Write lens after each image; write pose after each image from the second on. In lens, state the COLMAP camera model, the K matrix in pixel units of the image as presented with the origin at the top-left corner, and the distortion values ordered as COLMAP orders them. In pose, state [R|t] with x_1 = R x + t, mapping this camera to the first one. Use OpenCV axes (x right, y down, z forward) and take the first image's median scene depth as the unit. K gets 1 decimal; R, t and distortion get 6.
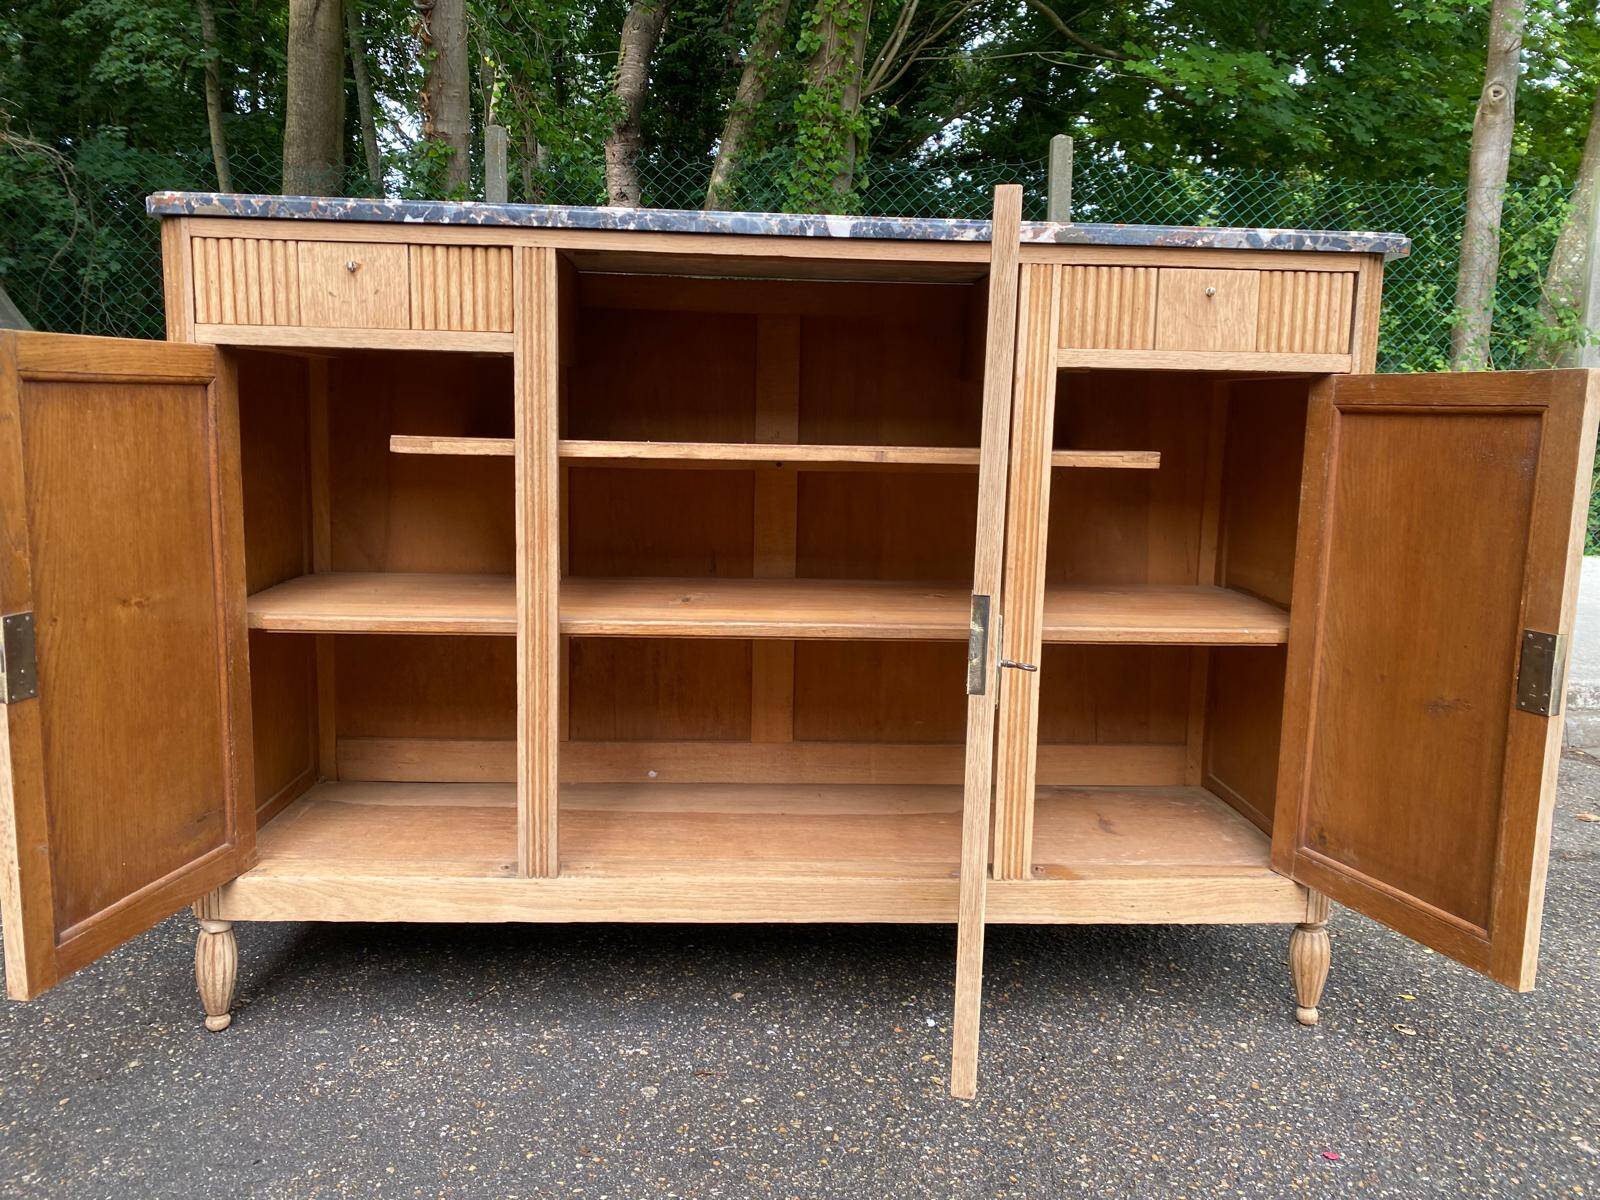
lens RADIAL K [[1231.5, 0, 802.5], [0, 1231.5, 579.0], [0, 0, 1]] dist [0.017469, -0.018916]
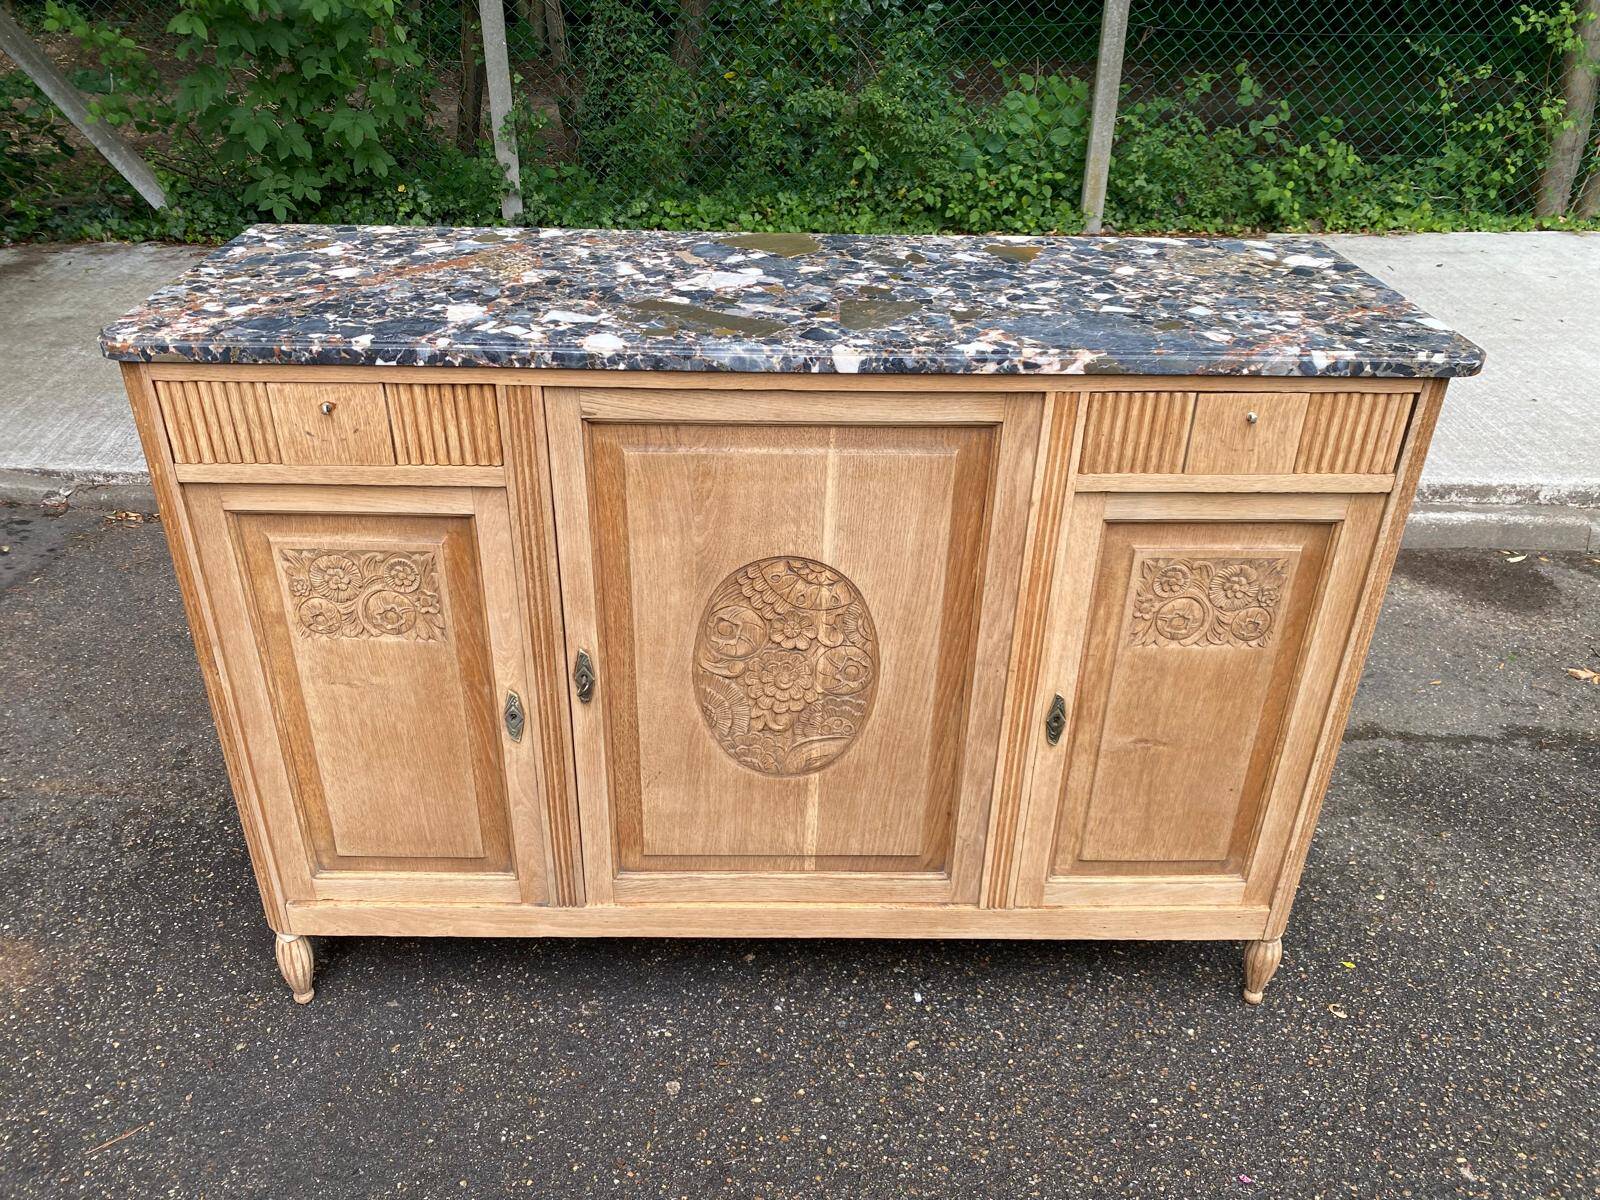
lens RADIAL K [[1231.5, 0, 785.9], [0, 1231.5, 583.5], [0, 0, 1]] dist [0.017469, -0.018916]
pose [[0.999291, 0.013922, -0.034971, 0.017967], [0.000296, 0.926145, 0.377169, -0.466712], [0.037639, -0.376912, 0.925484, 0.090171]]
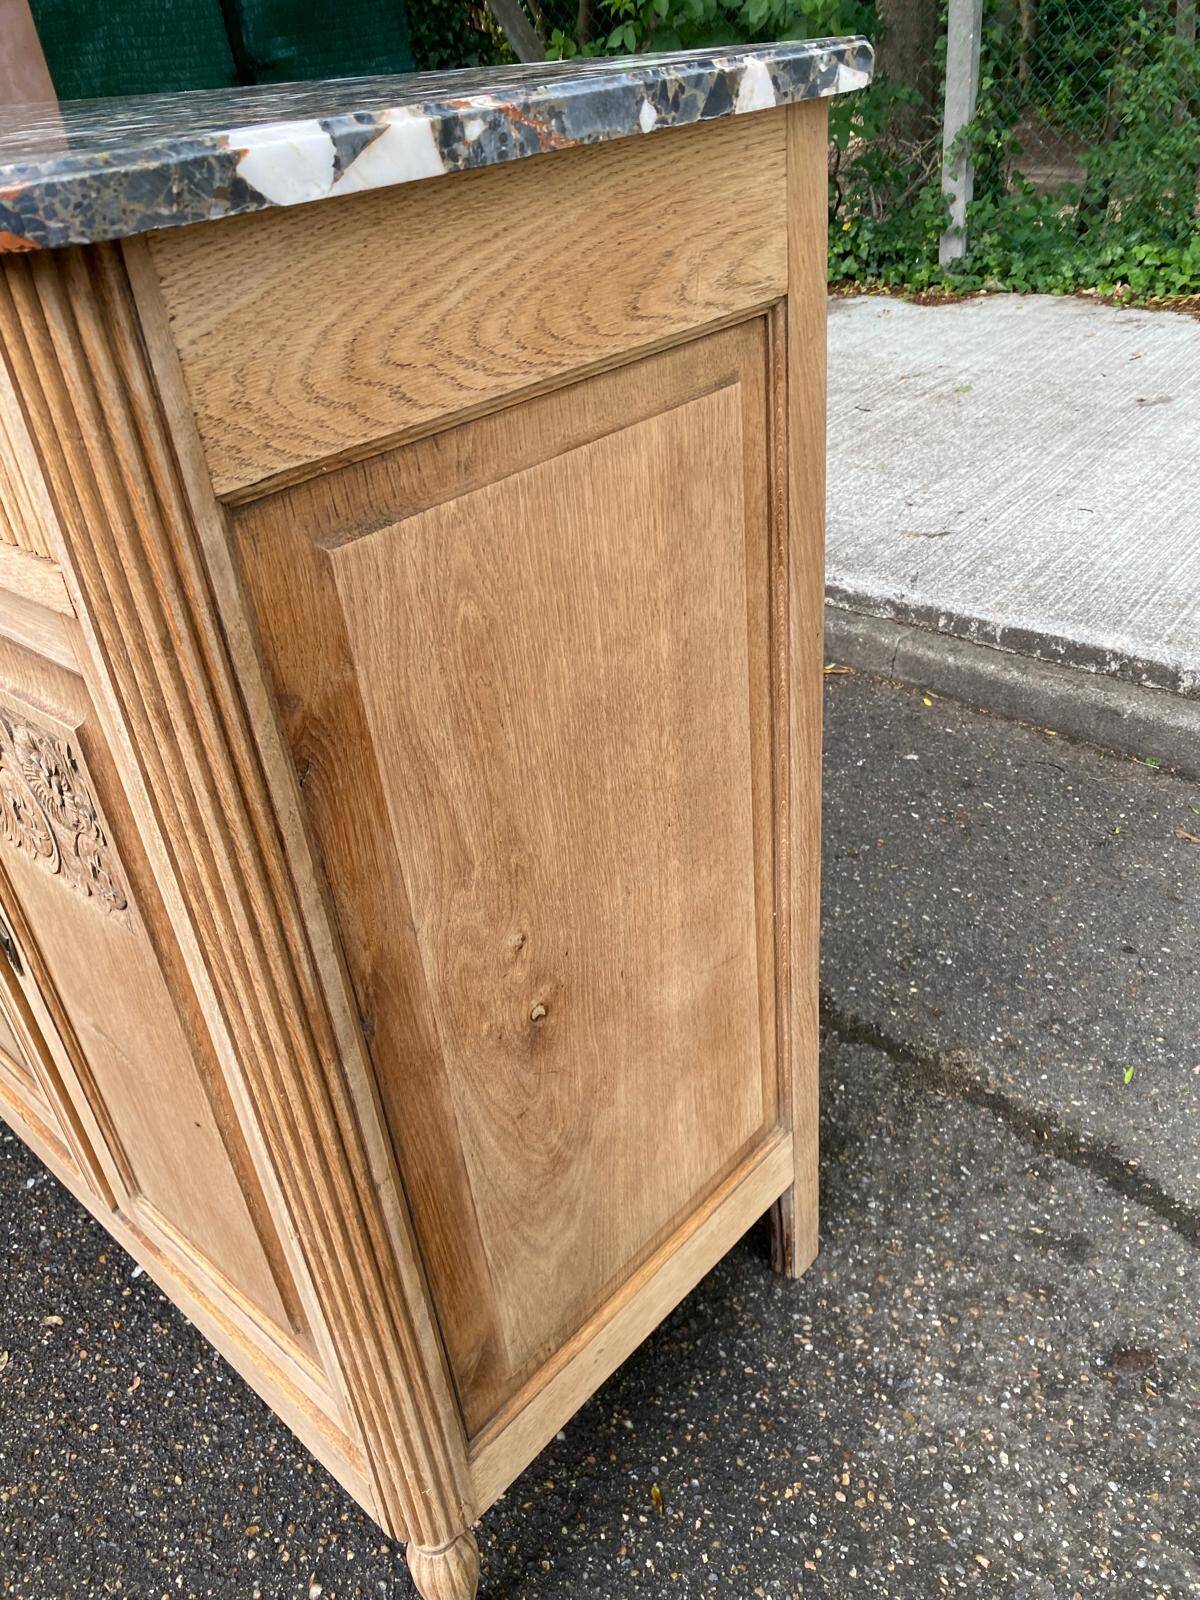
lens RADIAL K [[1231.5, 0, 590.2], [0, 1231.5, 786.9], [0, 0, 1]] dist [0.017469, -0.018916]
pose [[0.691069, 0.303208, -0.656116, 0.791330], [0.016716, 0.900809, 0.433894, -0.275782], [0.722595, -0.310818, 0.617453, 0.898370]]
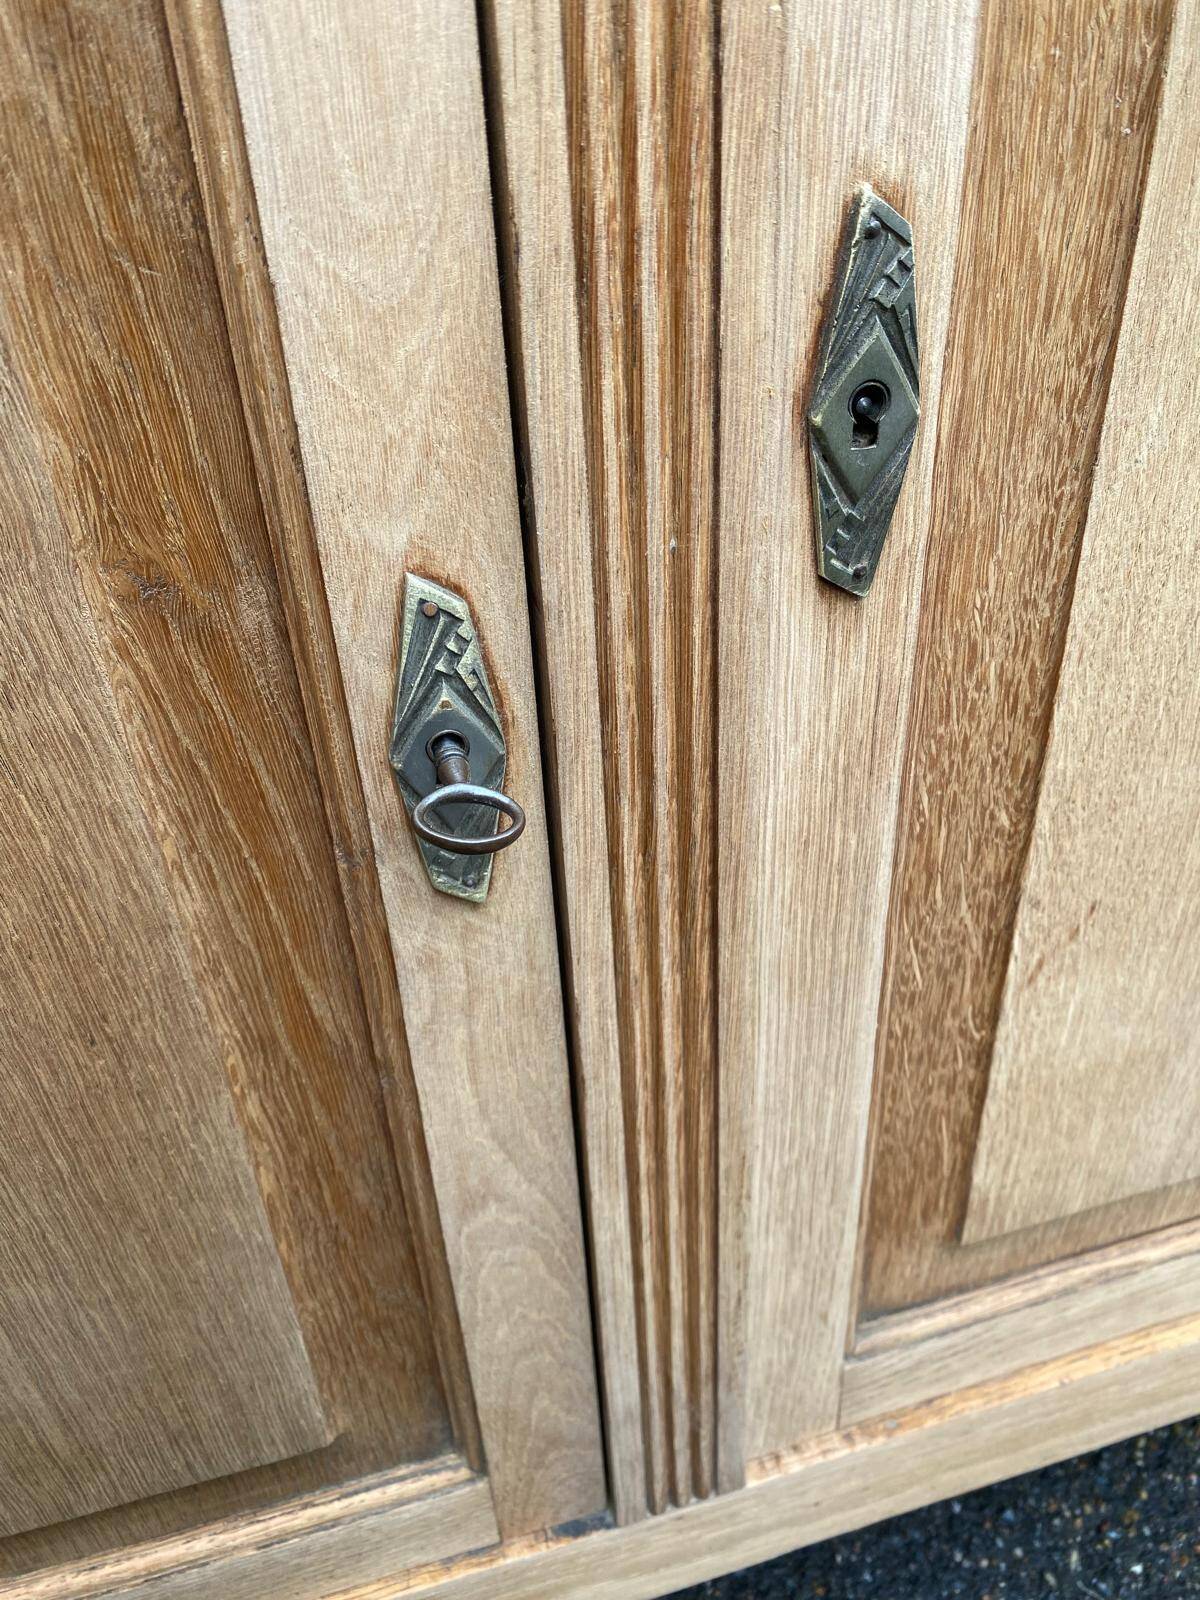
lens RADIAL K [[1278.4, 0, 599.8], [0, 1278.4, 798.9], [0, 0, 1]] dist [0.004399, -0.020409]
pose [[0.970460, -0.186043, 0.153607, -0.258401], [0.101889, 0.893158, 0.438049, -0.034799], [-0.218691, -0.409458, 0.885730, 0.845794]]
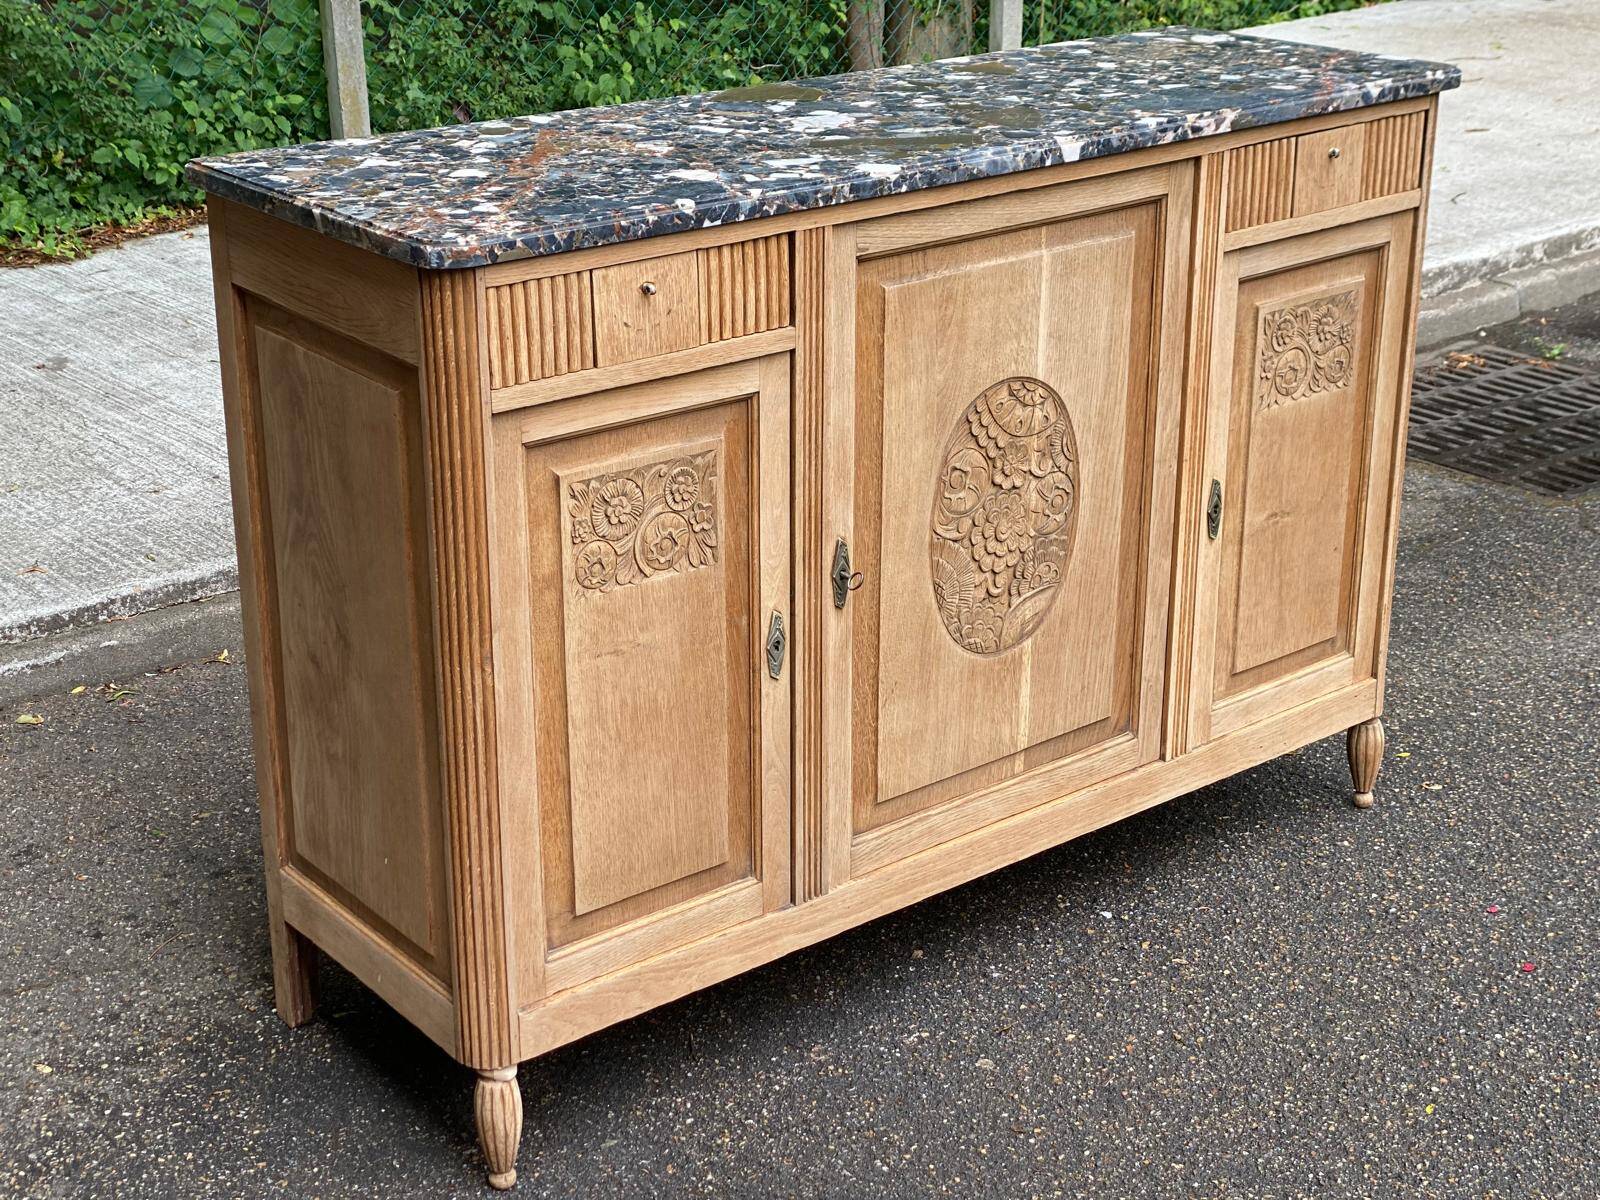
lens RADIAL K [[2412.6, 0, 801.4], [0, 2412.6, 586.0], [0, 0, 1]] dist [0.119902, 0.000000]
pose [[0.809711, -0.236815, 0.536923, -1.163212], [0.100400, 0.957372, 0.270849, -0.475694], [-0.578176, -0.165402, 0.798971, -0.384557]]
